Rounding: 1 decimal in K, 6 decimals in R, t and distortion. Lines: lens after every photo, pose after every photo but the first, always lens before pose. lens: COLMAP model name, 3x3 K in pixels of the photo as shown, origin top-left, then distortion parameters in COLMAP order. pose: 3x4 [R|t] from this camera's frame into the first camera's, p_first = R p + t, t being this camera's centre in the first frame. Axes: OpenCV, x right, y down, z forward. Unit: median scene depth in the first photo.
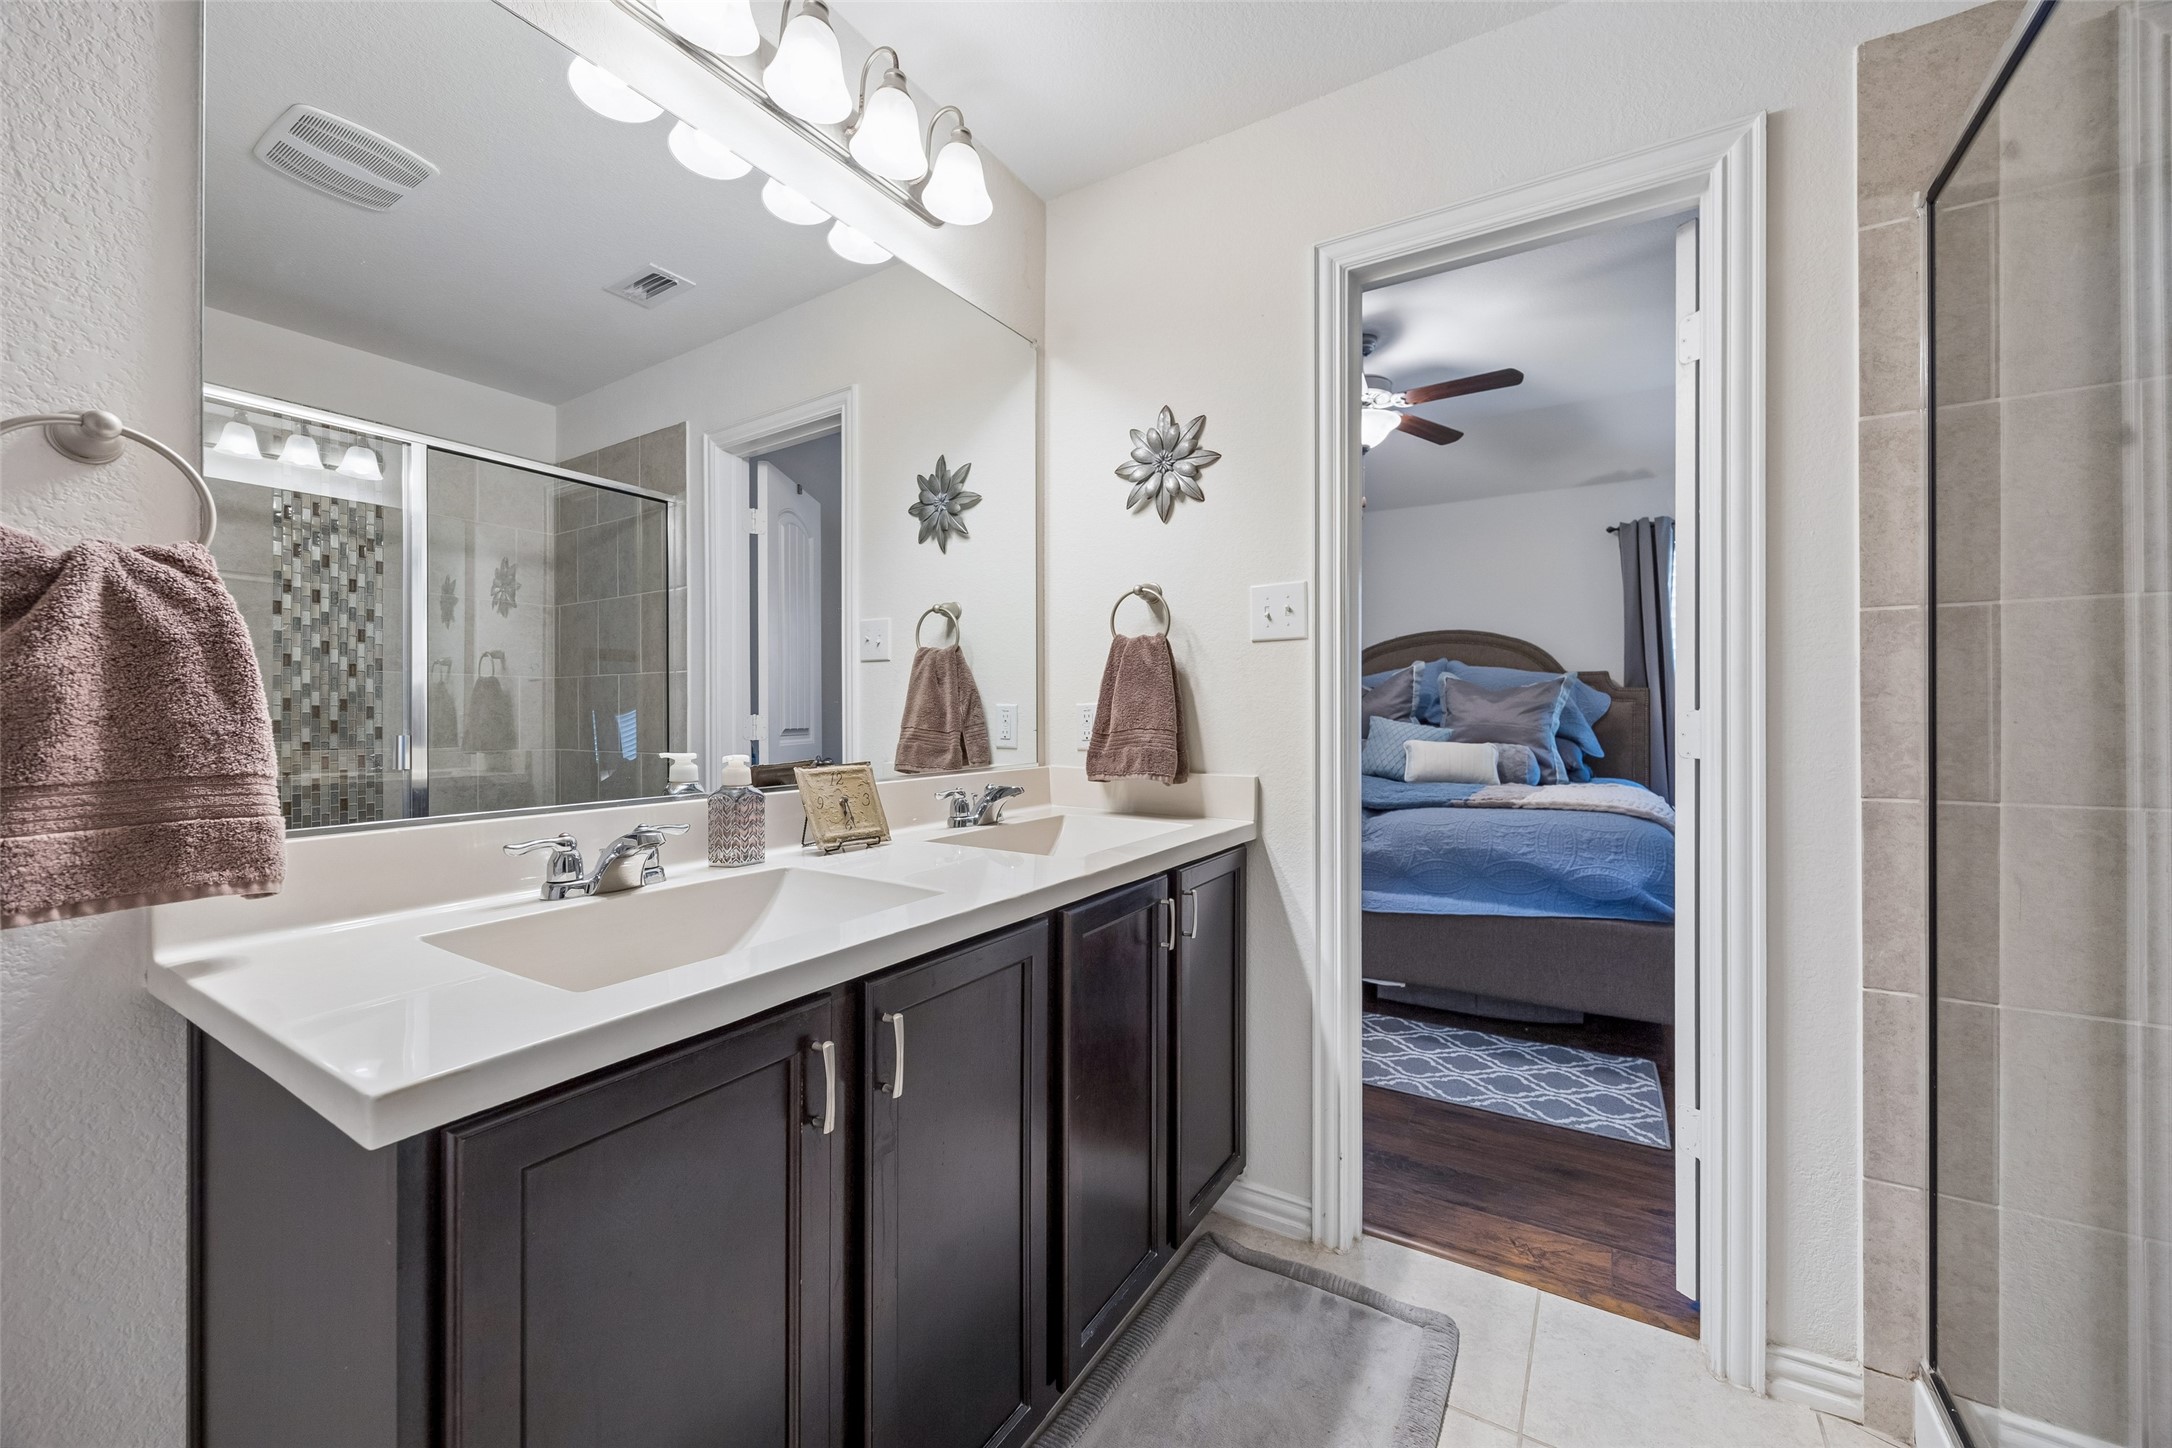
lens RADIAL K [[840.7, 0, 1094.3], [0, 840.7, 708.9], [0, 0, 1]] dist [0.000460, 0.000000]
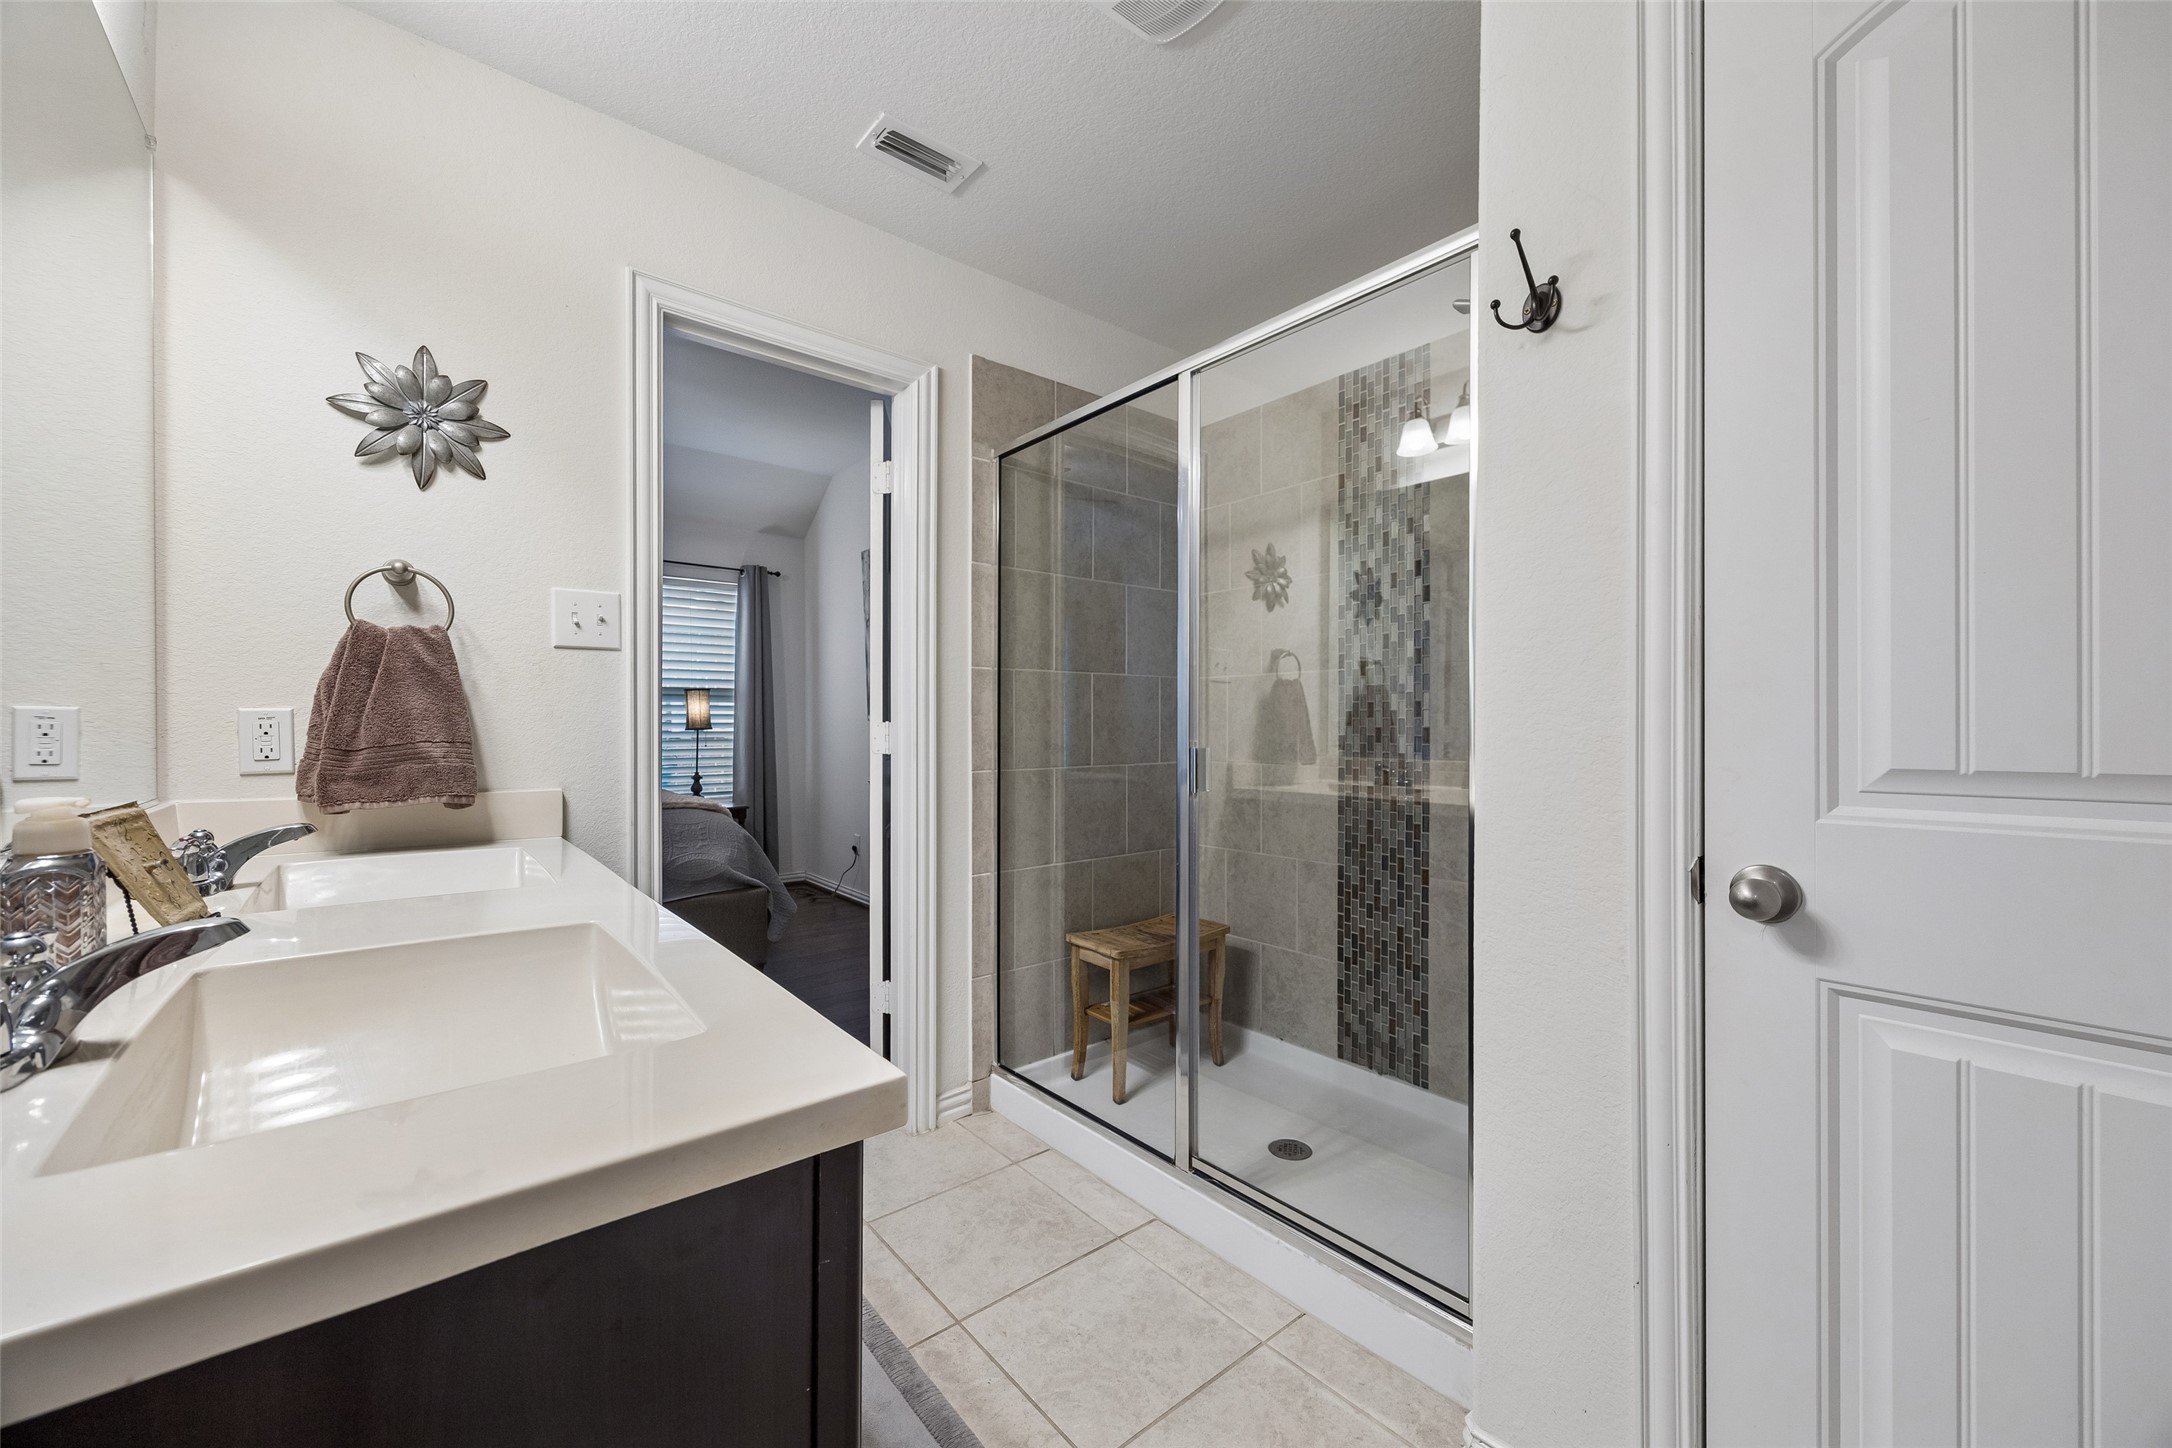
lens RADIAL K [[840.7, 0, 1095.1], [0, 840.7, 728.7], [0, 0, 1]] dist [0.000460, 0.000000]
pose [[0.309975, -0.002364, 0.950742, -0.504896], [-0.006804, 0.999966, 0.004705, 0.002480], [-0.950720, -0.007928, 0.309948, 0.127430]]
